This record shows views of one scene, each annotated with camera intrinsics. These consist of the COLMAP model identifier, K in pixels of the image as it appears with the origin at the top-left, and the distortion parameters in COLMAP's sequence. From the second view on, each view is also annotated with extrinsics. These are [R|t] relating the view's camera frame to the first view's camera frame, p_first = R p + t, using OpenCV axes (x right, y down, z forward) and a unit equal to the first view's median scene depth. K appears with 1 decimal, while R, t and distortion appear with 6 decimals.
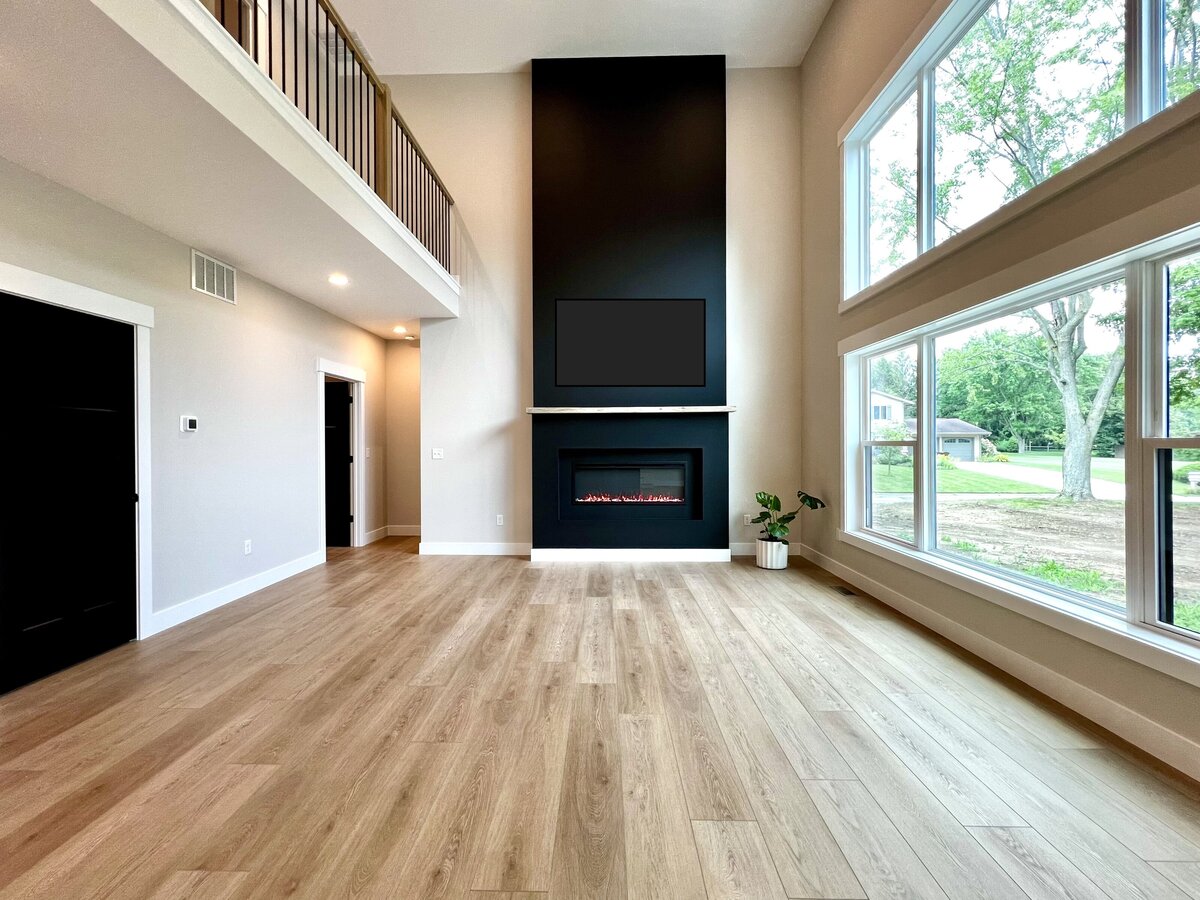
lens RADIAL K [[505.8, 0, 600.0], [0, 505.8, 450.0], [0, 0, 1]] dist [-0.000313, -0.000040]
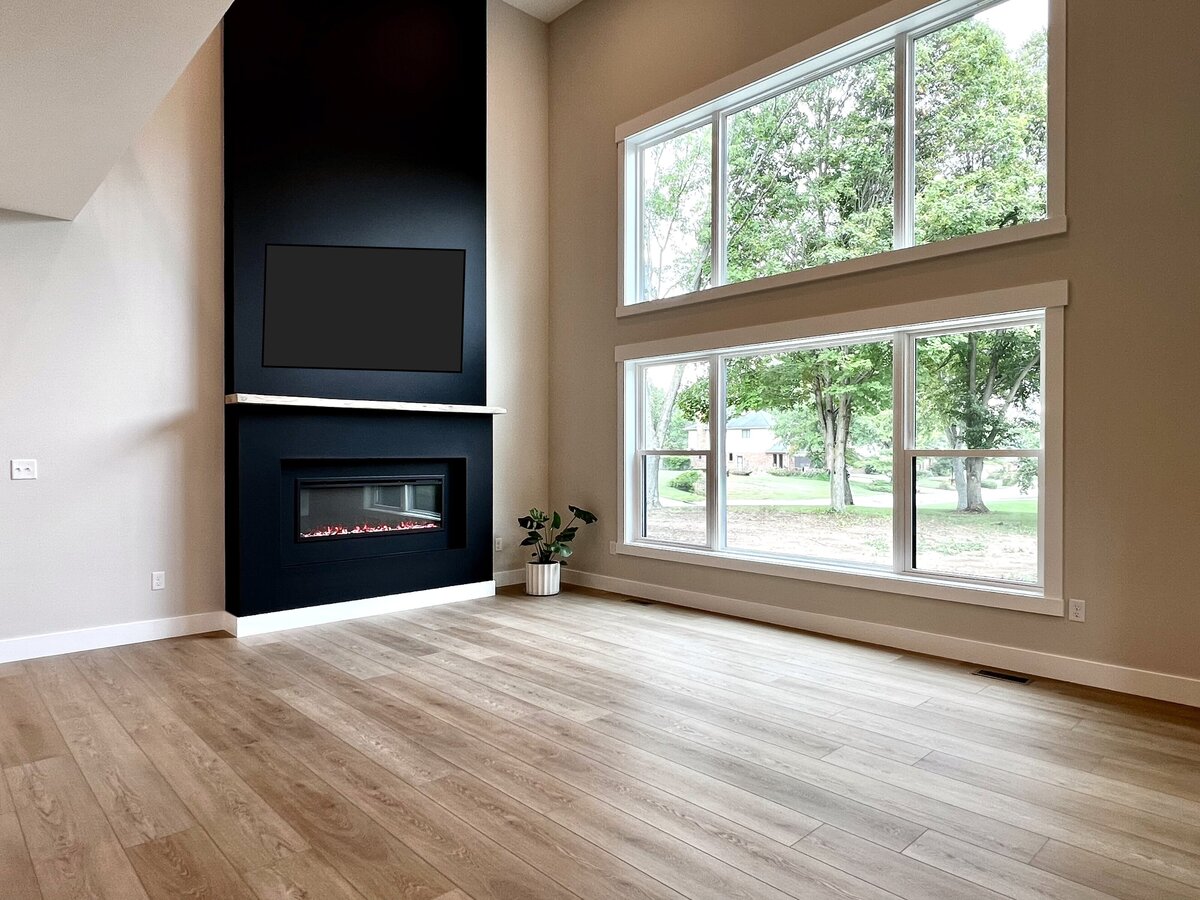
lens RADIAL K [[723.5, 0, 600.0], [0, 723.5, 450.0], [0, 0, 1]] dist [0.000468, -0.000752]
pose [[0.713306, 0.004991, 0.700835, -0.590748], [0.005763, 0.999899, -0.012986, 0.000133], [-0.700829, 0.013301, 0.713206, 0.045476]]
